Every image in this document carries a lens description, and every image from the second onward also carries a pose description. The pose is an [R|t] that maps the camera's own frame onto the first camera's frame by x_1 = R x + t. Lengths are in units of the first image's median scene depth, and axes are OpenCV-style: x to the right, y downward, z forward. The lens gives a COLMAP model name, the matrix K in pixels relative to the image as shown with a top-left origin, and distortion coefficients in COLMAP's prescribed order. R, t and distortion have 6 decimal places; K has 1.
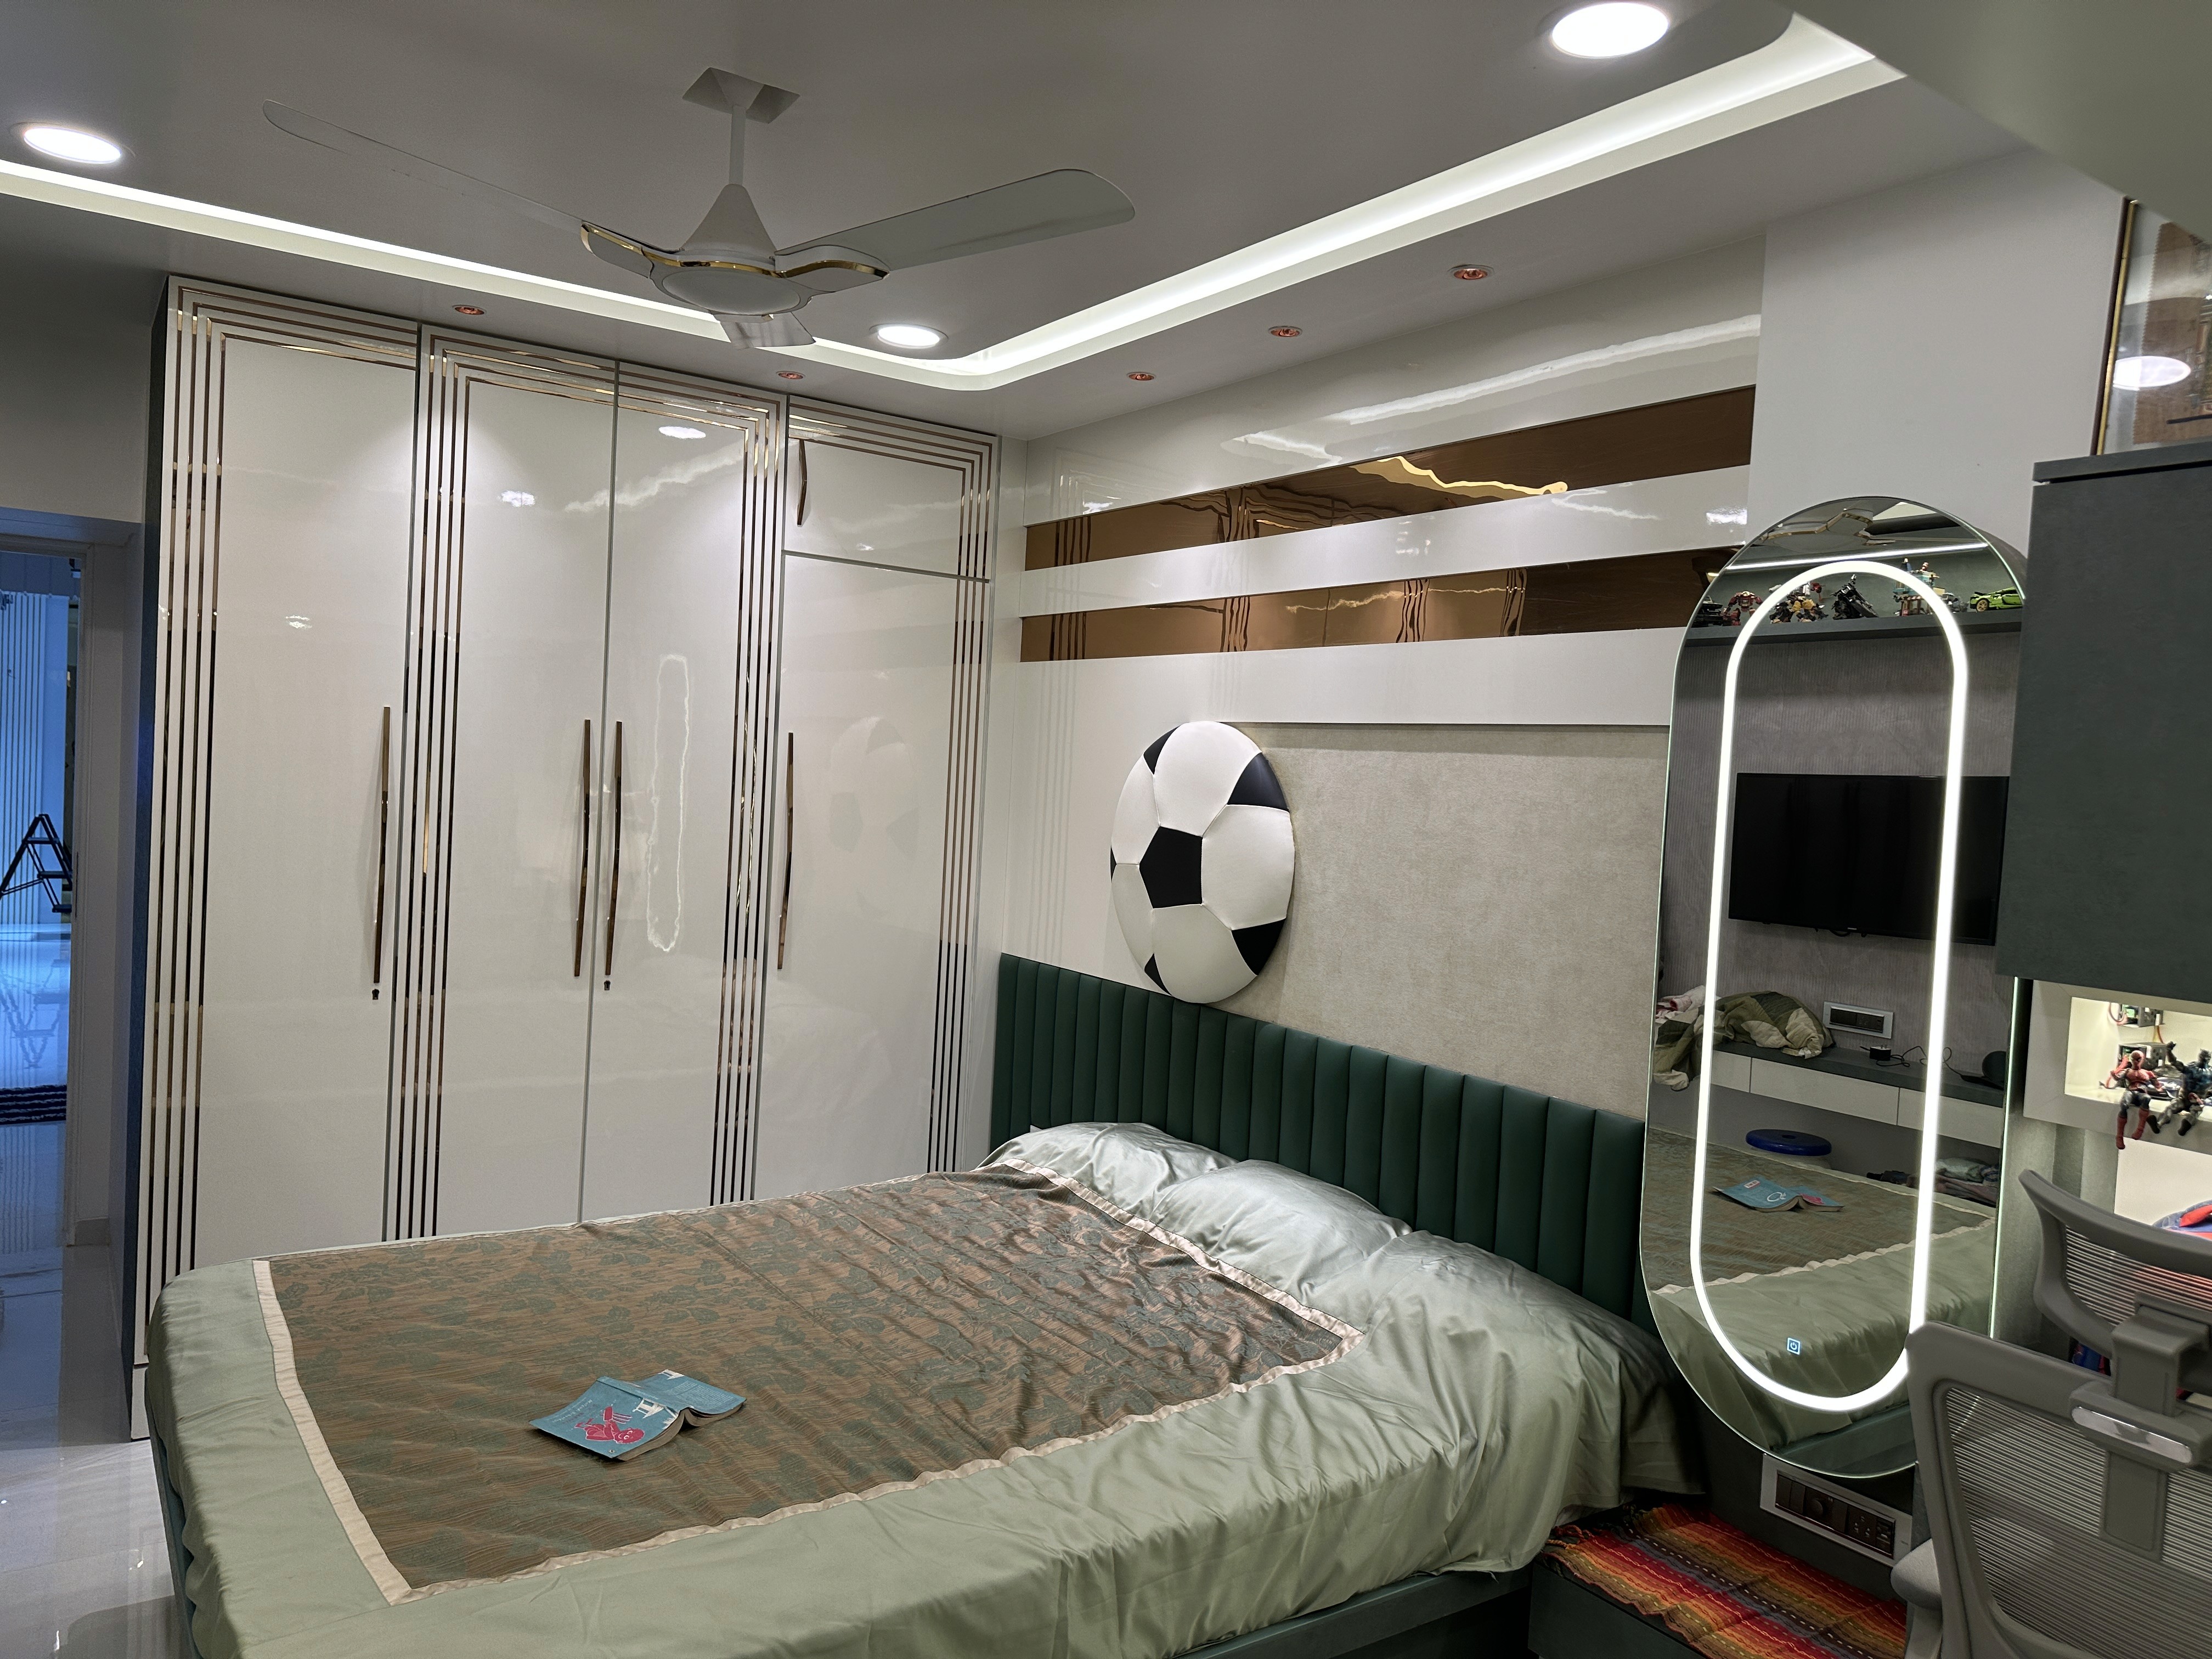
lens RADIAL K [[1543.7, 0, 1104.3], [0, 1543.7, 831.1], [0, 0, 1]] dist [0.126948, -0.191313]
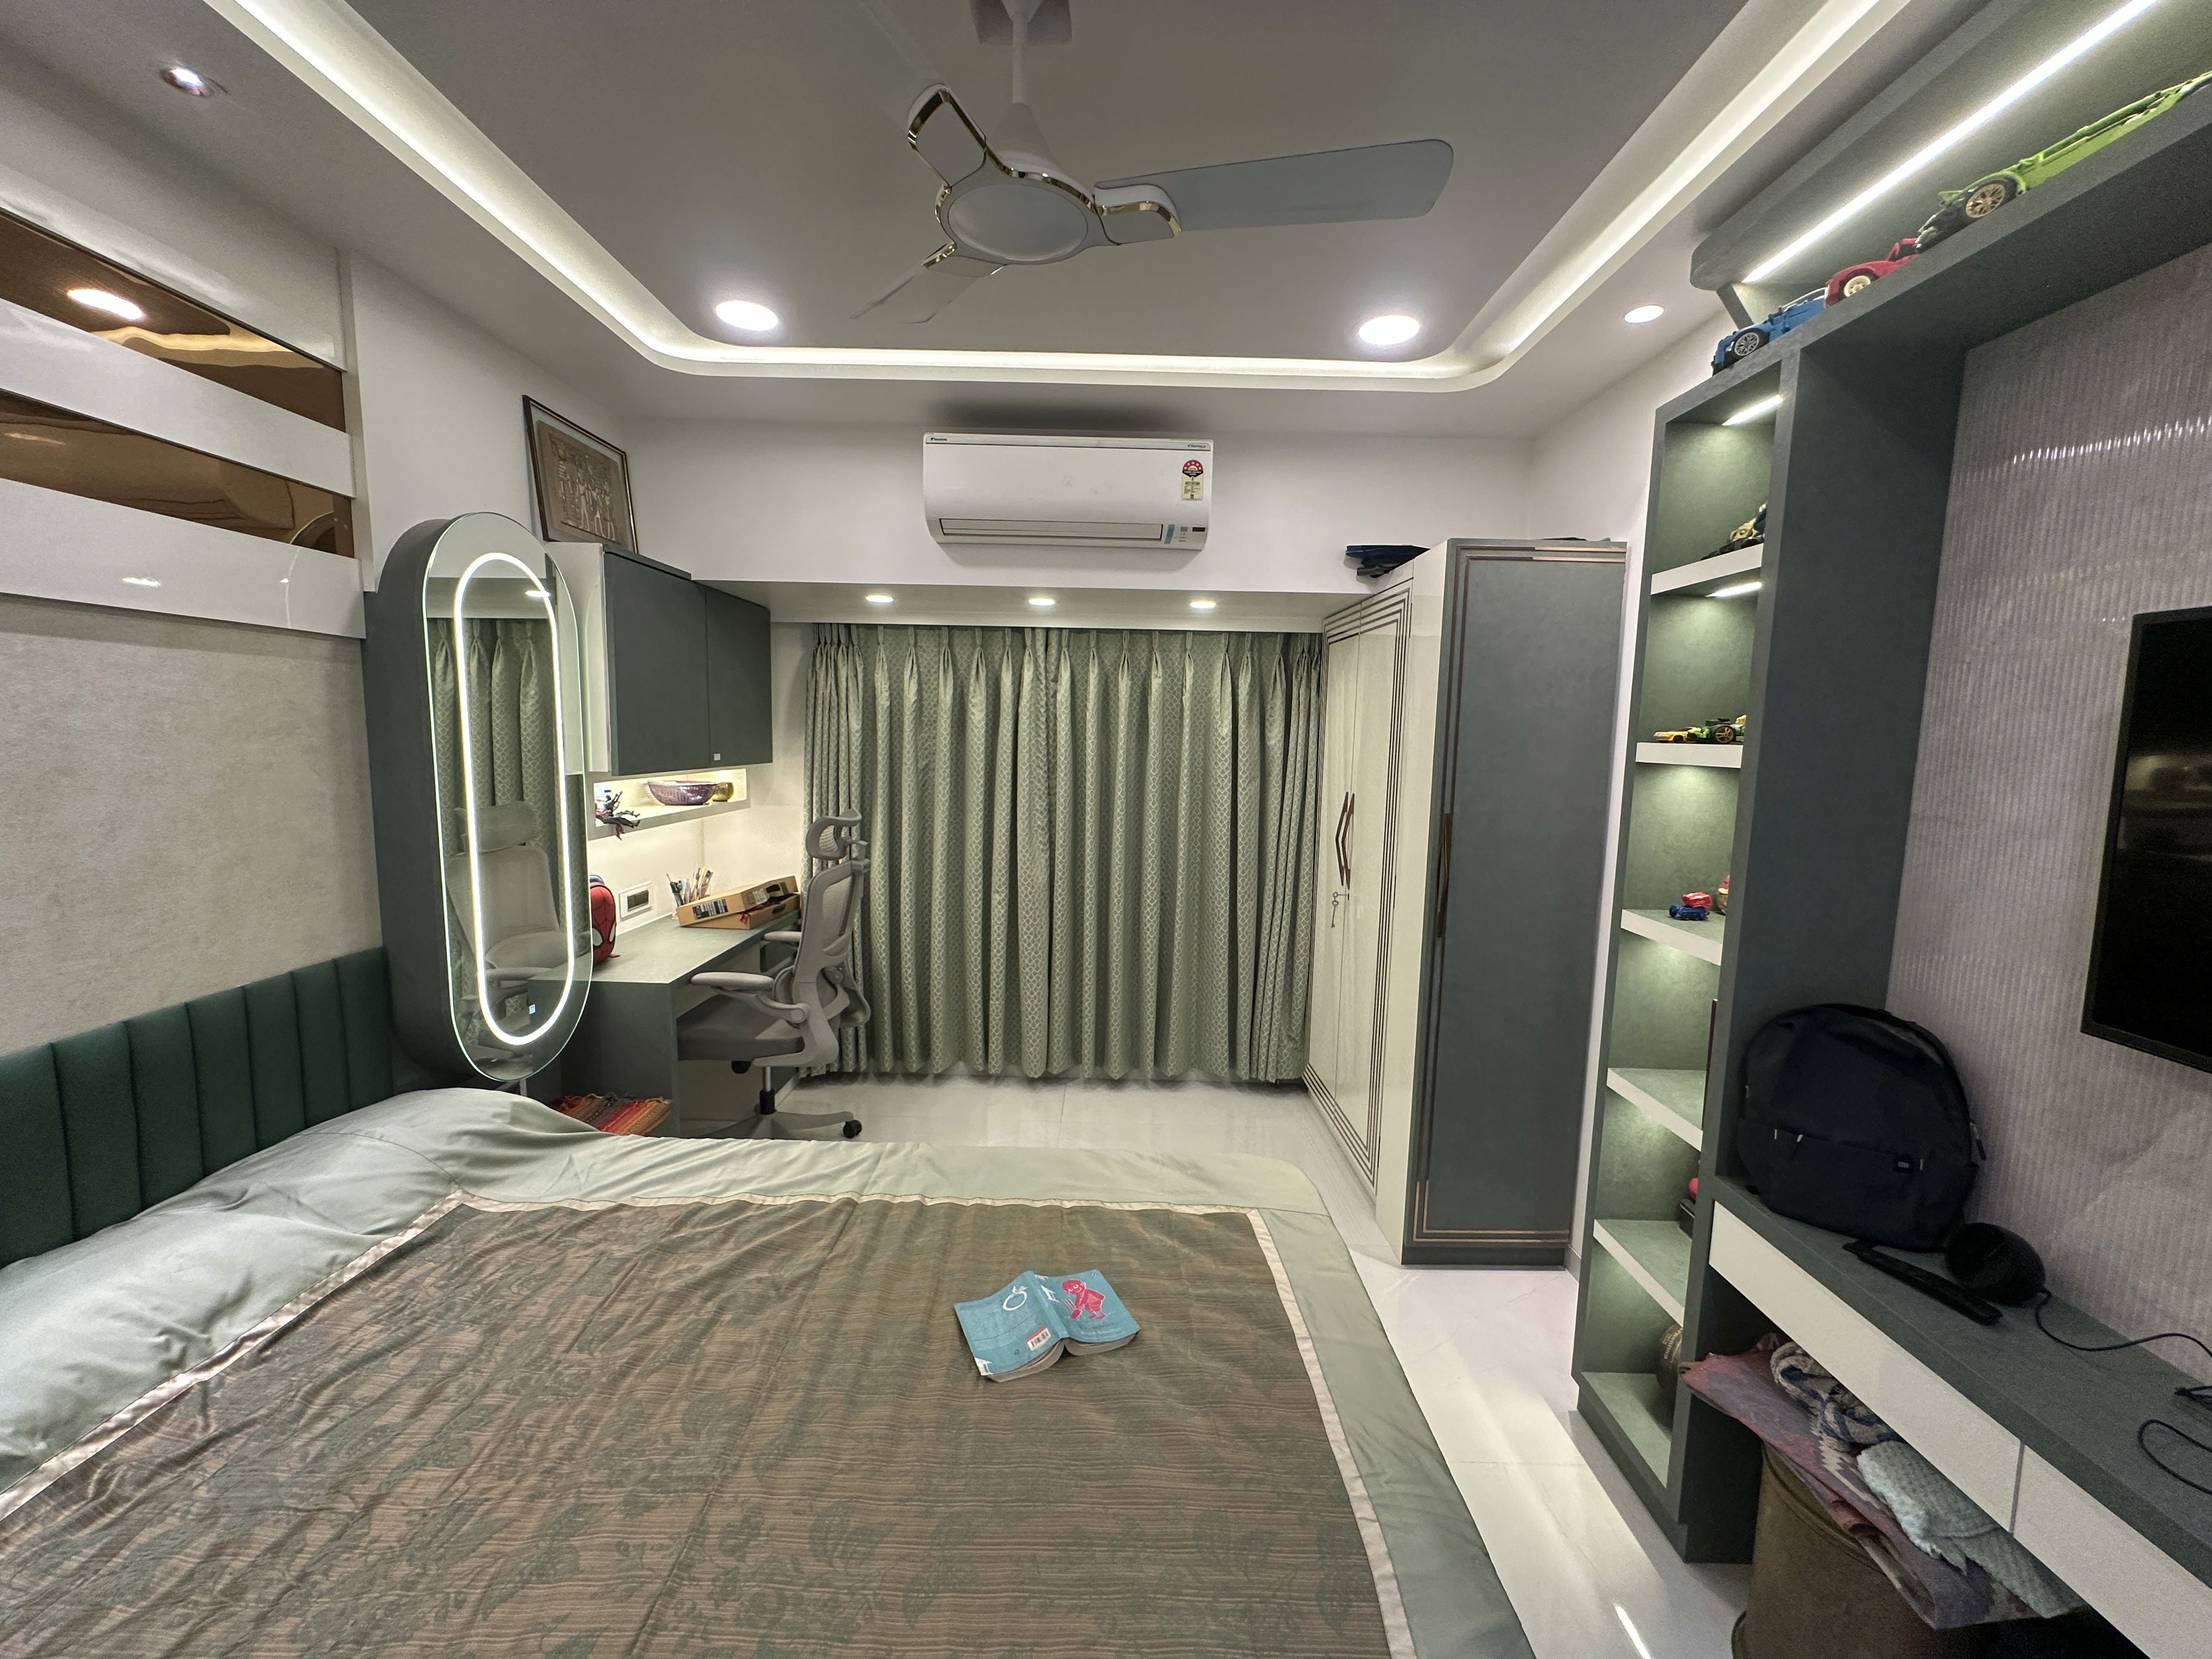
lens RADIAL K [[889.0, 0, 1102.7], [0, 889.0, 830.5], [0, 0, 1]] dist [0.000283, 0.000311]
pose [[-0.820450, -0.134429, 0.555689, -0.456456], [-0.041723, 0.983450, 0.176309, -0.054083], [-0.570193, 0.121468, -0.812481, 1.051516]]
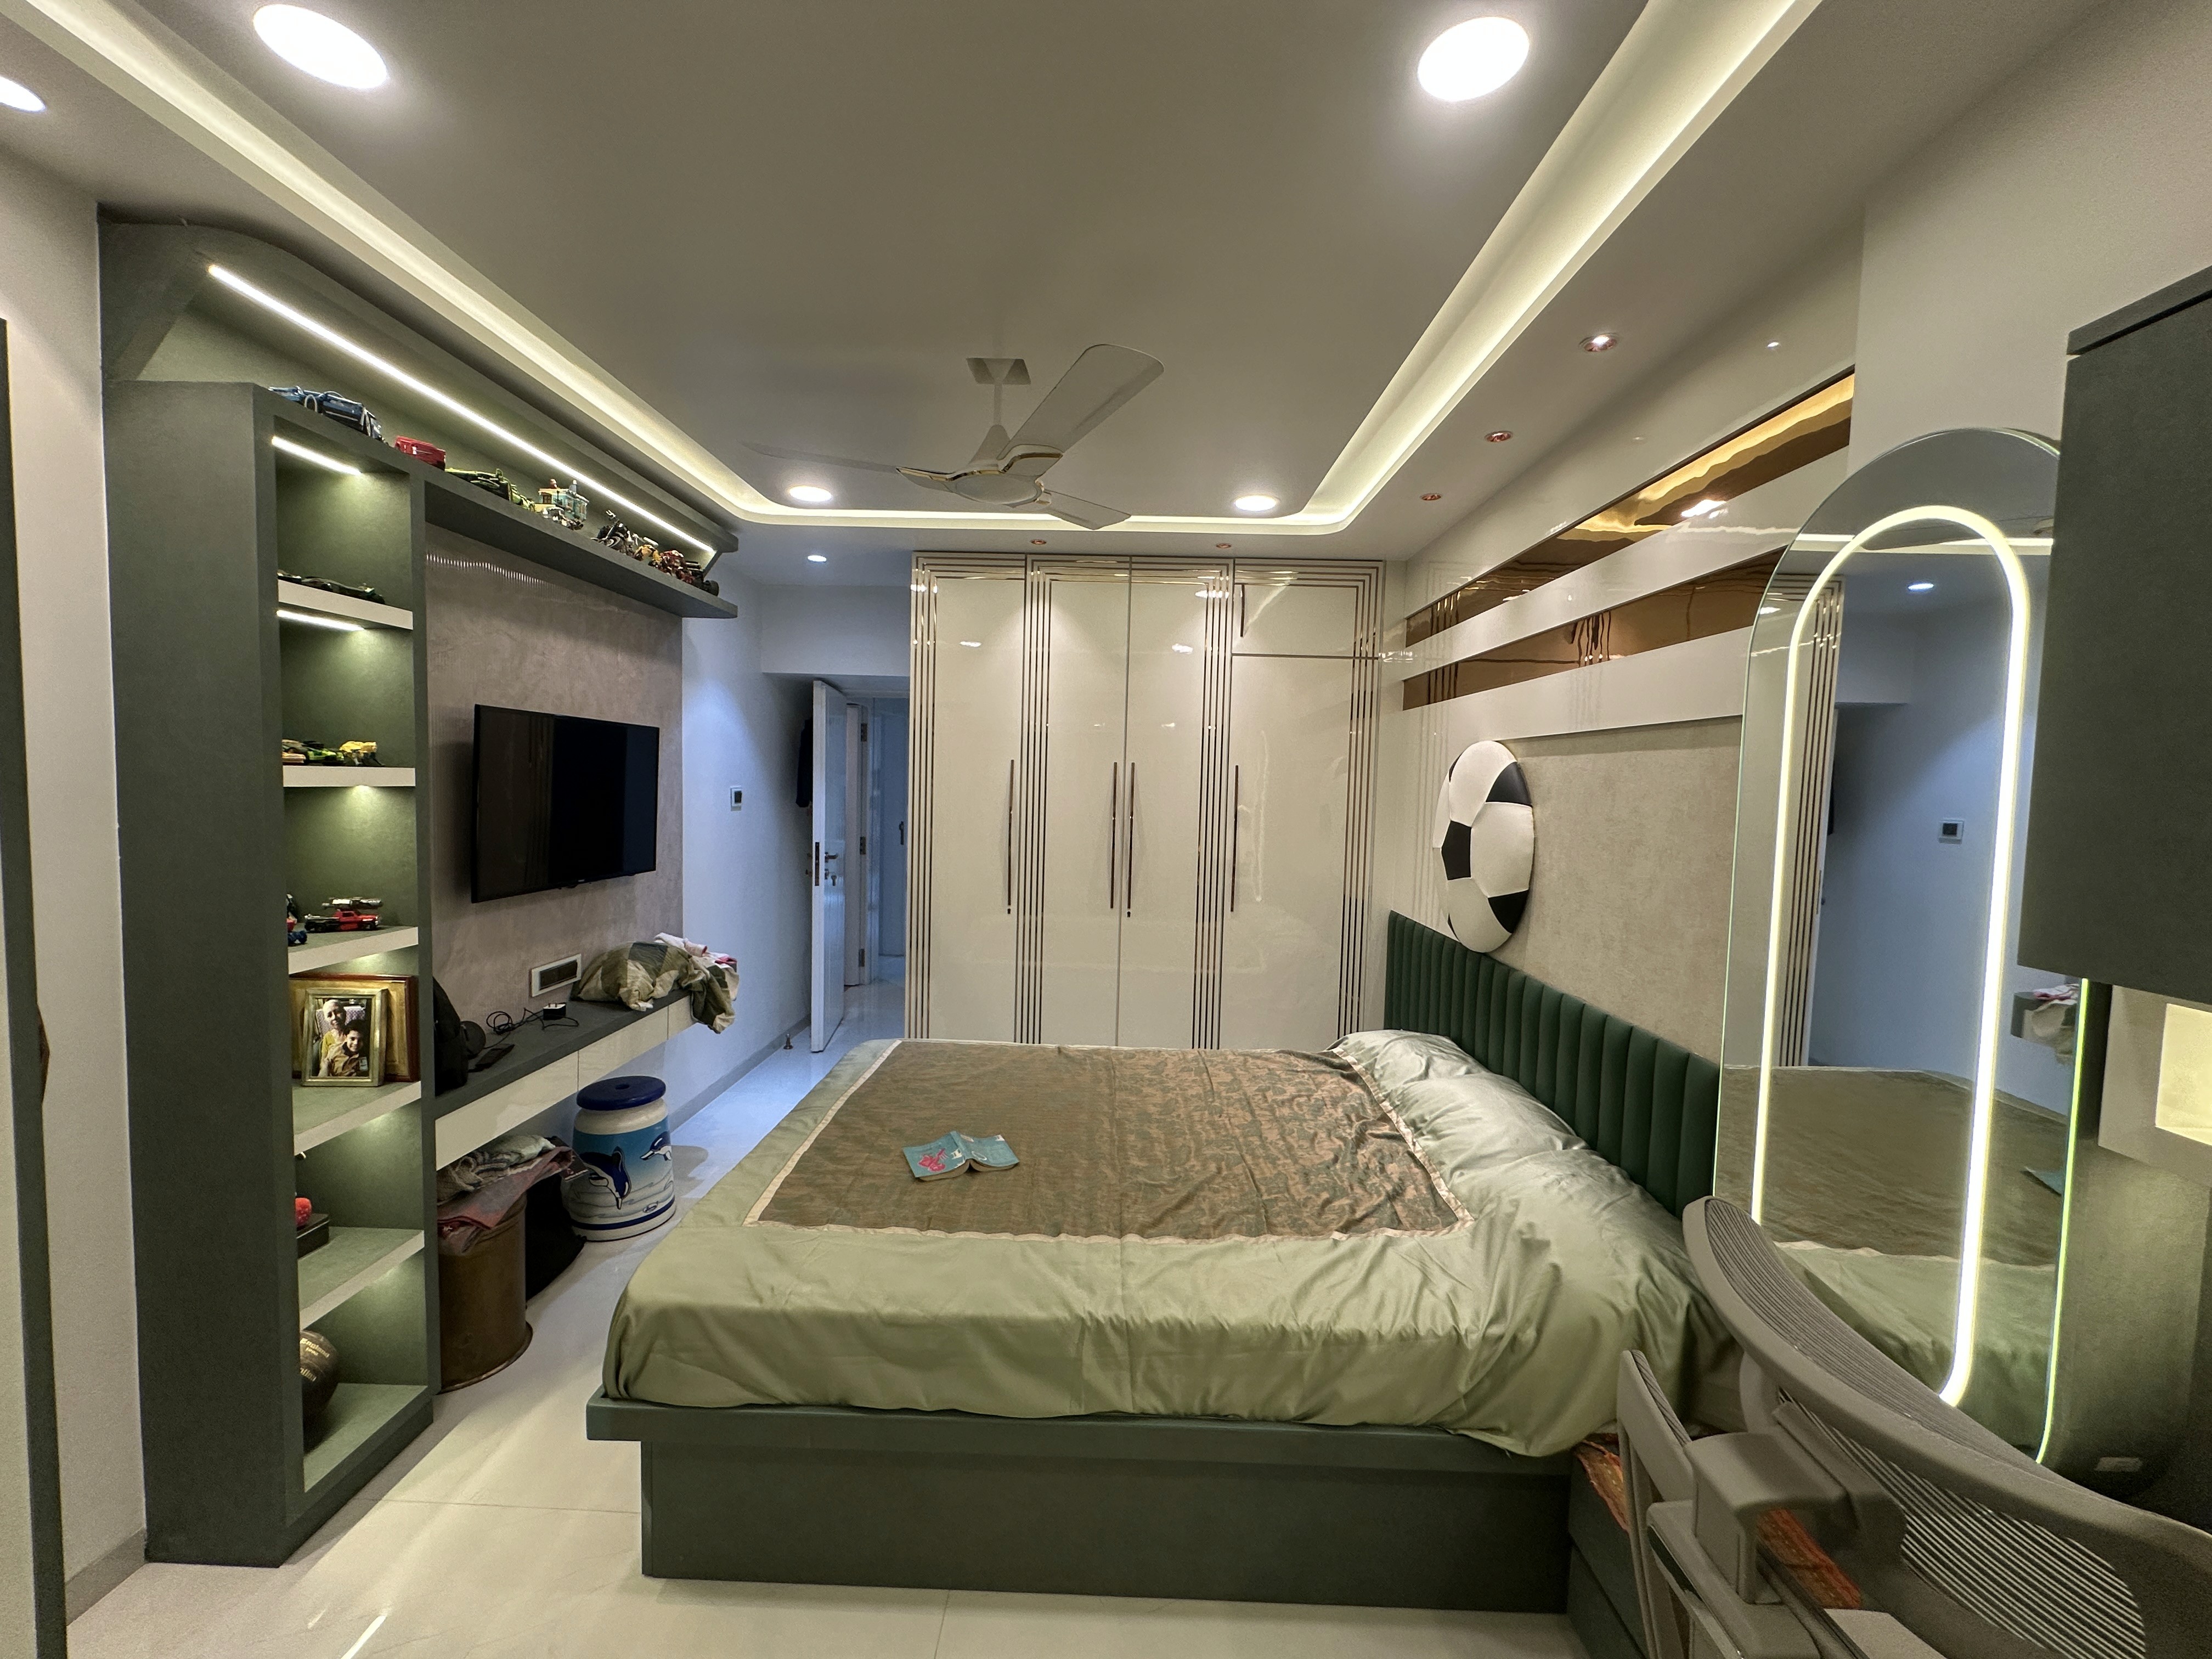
lens RADIAL K [[889.0, 0, 1102.7], [0, 889.0, 830.5], [0, 0, 1]] dist [0.000283, 0.000311]
pose [[0.818288, -0.000371, -0.574808, 0.282459], [-0.006391, 0.999932, -0.009744, 0.018462], [0.574773, 0.011646, 0.818230, 0.216546]]
